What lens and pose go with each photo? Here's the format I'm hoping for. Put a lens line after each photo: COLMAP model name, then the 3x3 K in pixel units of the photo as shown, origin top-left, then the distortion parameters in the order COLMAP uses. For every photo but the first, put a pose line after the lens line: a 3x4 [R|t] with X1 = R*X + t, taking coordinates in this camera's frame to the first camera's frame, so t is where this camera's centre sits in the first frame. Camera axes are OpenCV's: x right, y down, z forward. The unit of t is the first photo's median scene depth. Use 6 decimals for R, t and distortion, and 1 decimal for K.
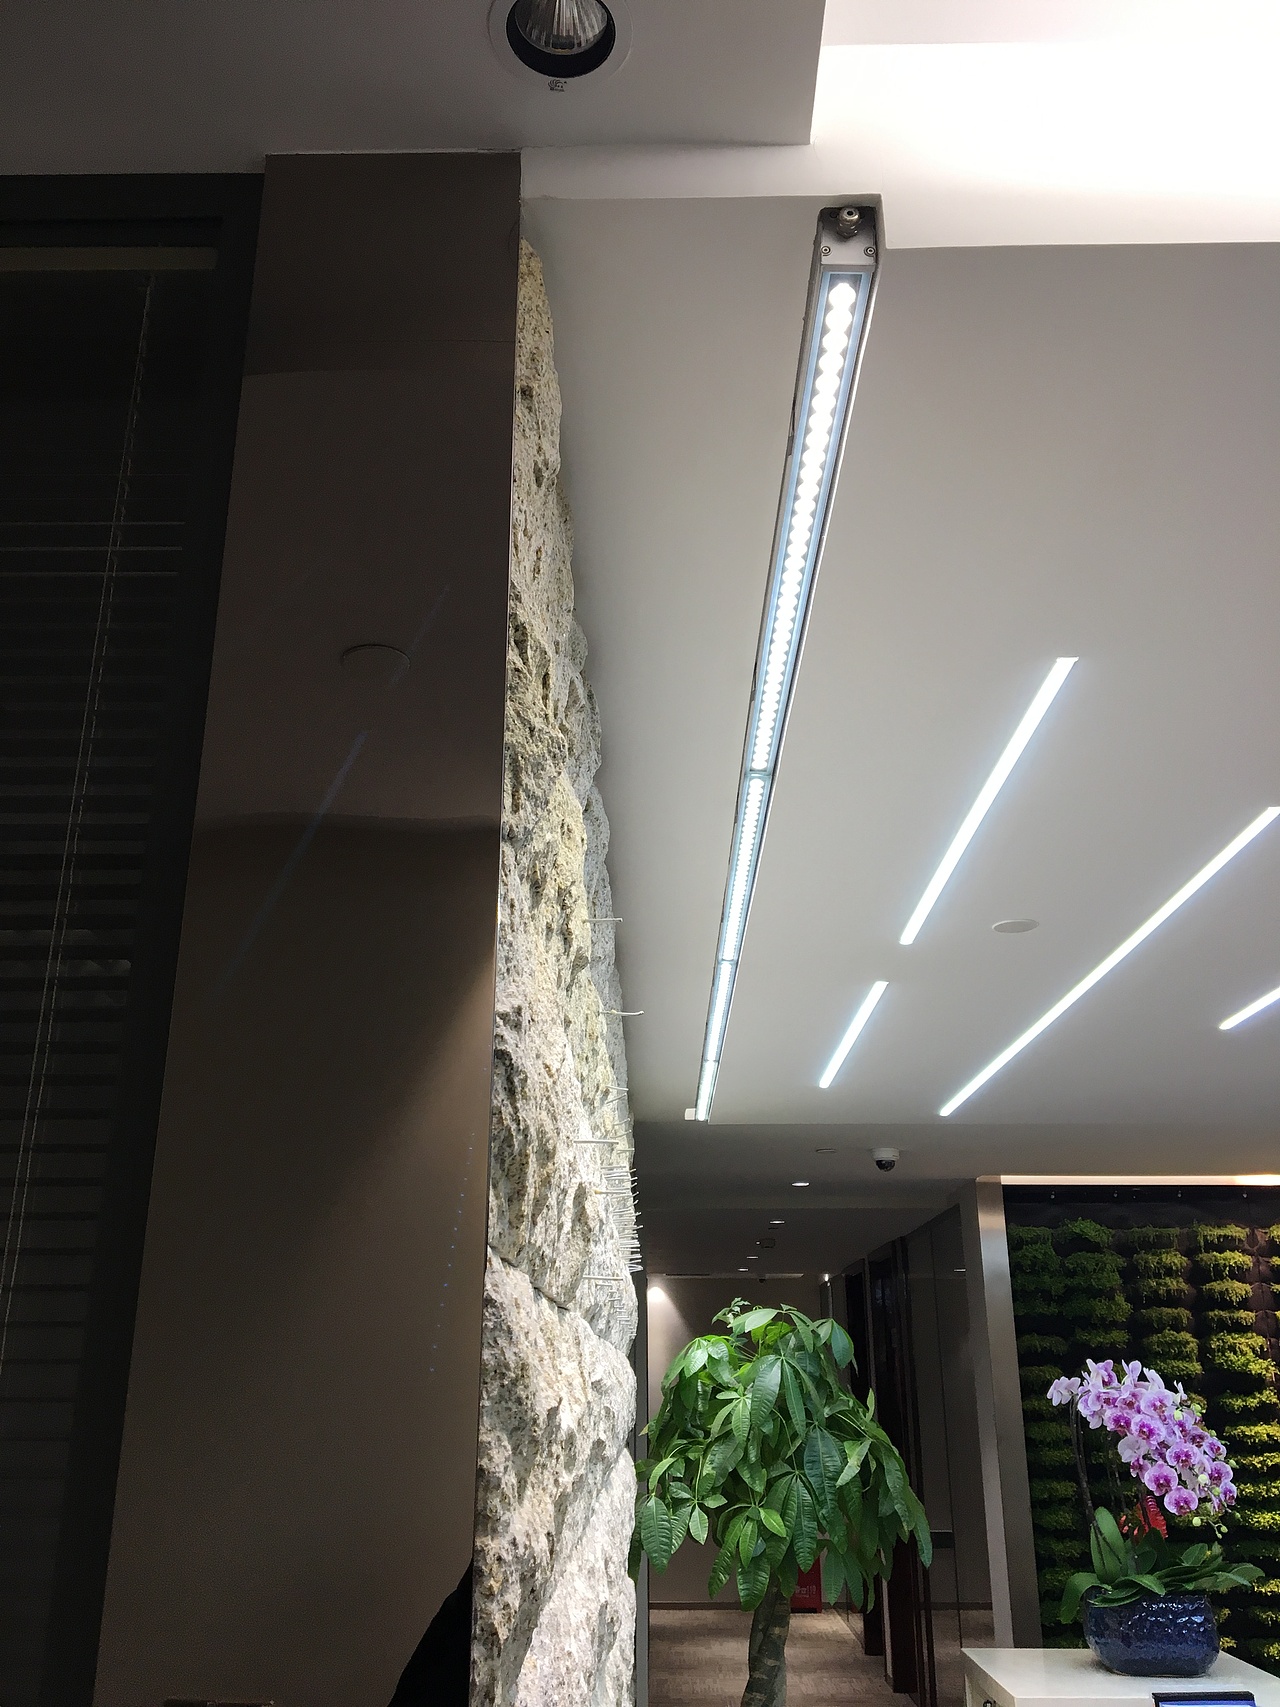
lens RADIAL K [[1447.2, 0, 644.7], [0, 1447.2, 847.2], [0, 0, 1]] dist [0.060177, -0.063153]
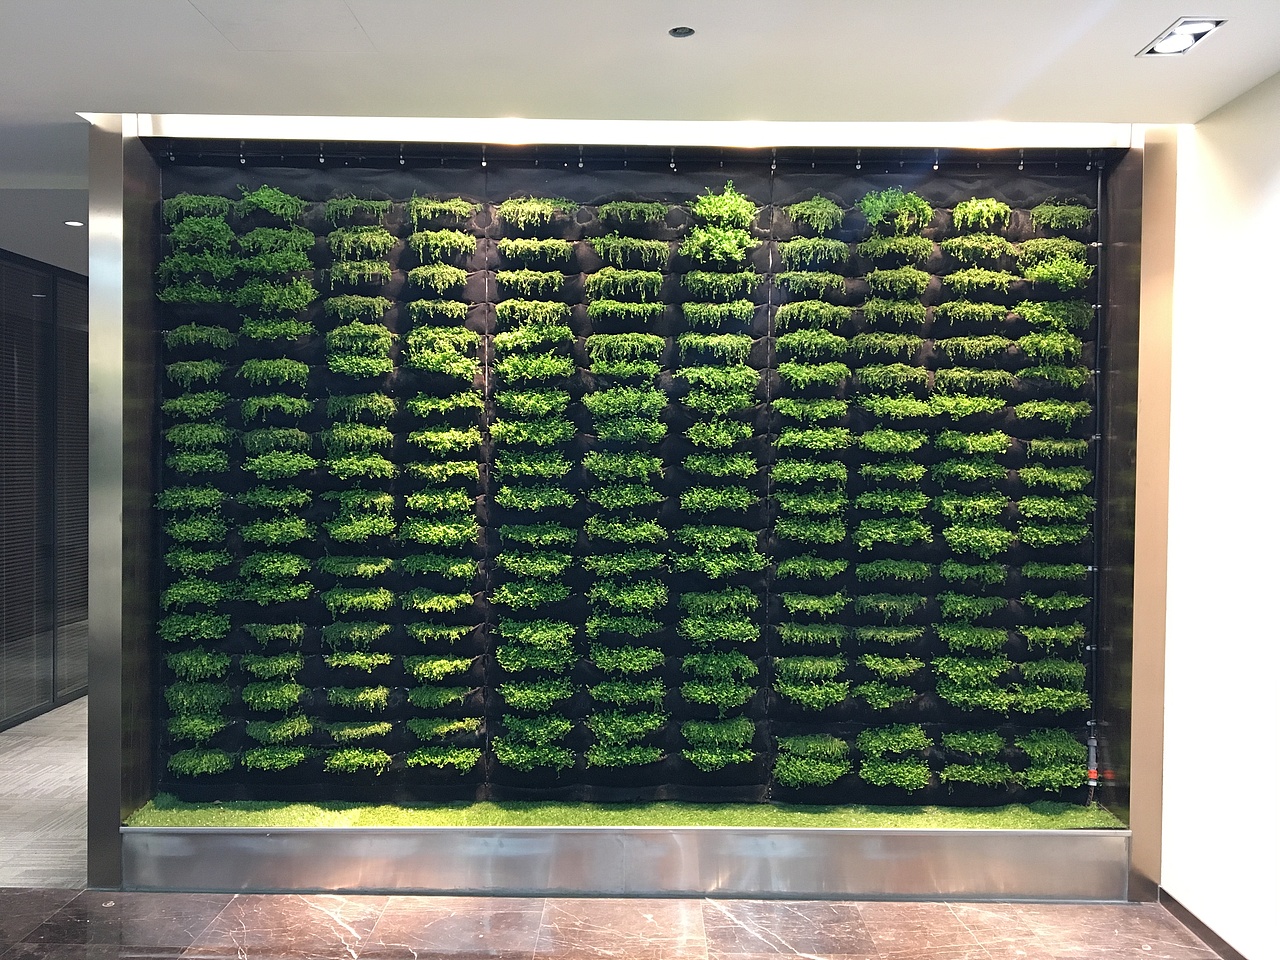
lens RADIAL K [[1085.2, 0, 637.2], [0, 1085.2, 474.9], [0, 0, 1]] dist [0.060177, -0.063153]
pose [[0.999628, 0.022393, -0.015543, 0.522911], [-0.015288, 0.932641, 0.360482, 0.187169], [0.022569, -0.360111, 0.932637, 0.403760]]
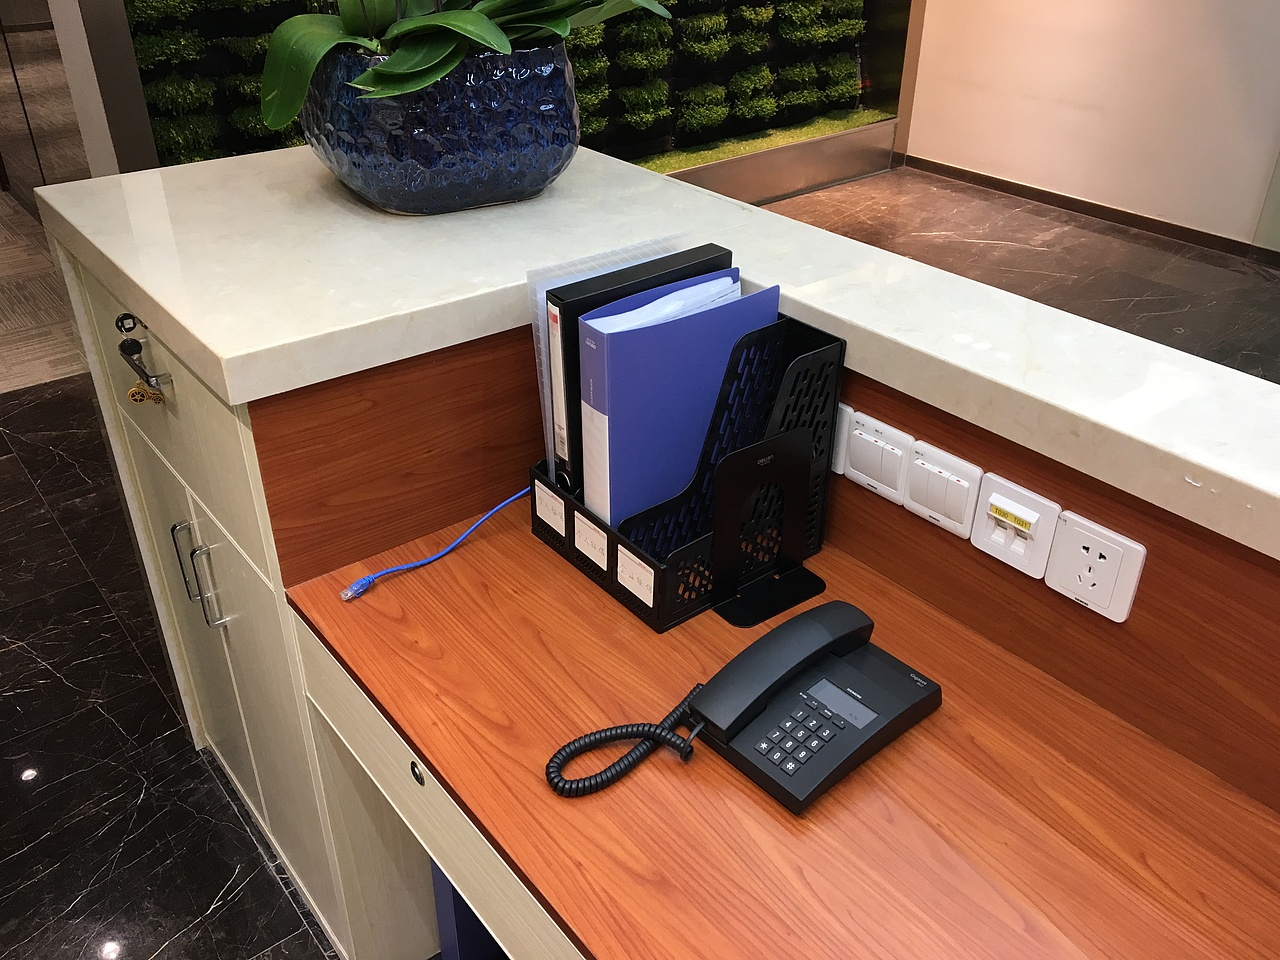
lens RADIAL K [[1085.2, 0, 635.0], [0, 1085.2, 477.1], [0, 0, 1]] dist [0.060177, -0.063153]
pose [[0.786657, -0.304668, 0.536980, 0.103682], [-0.224073, 0.669562, 0.708151, 0.209548], [-0.575293, -0.677395, 0.458448, 0.436353]]
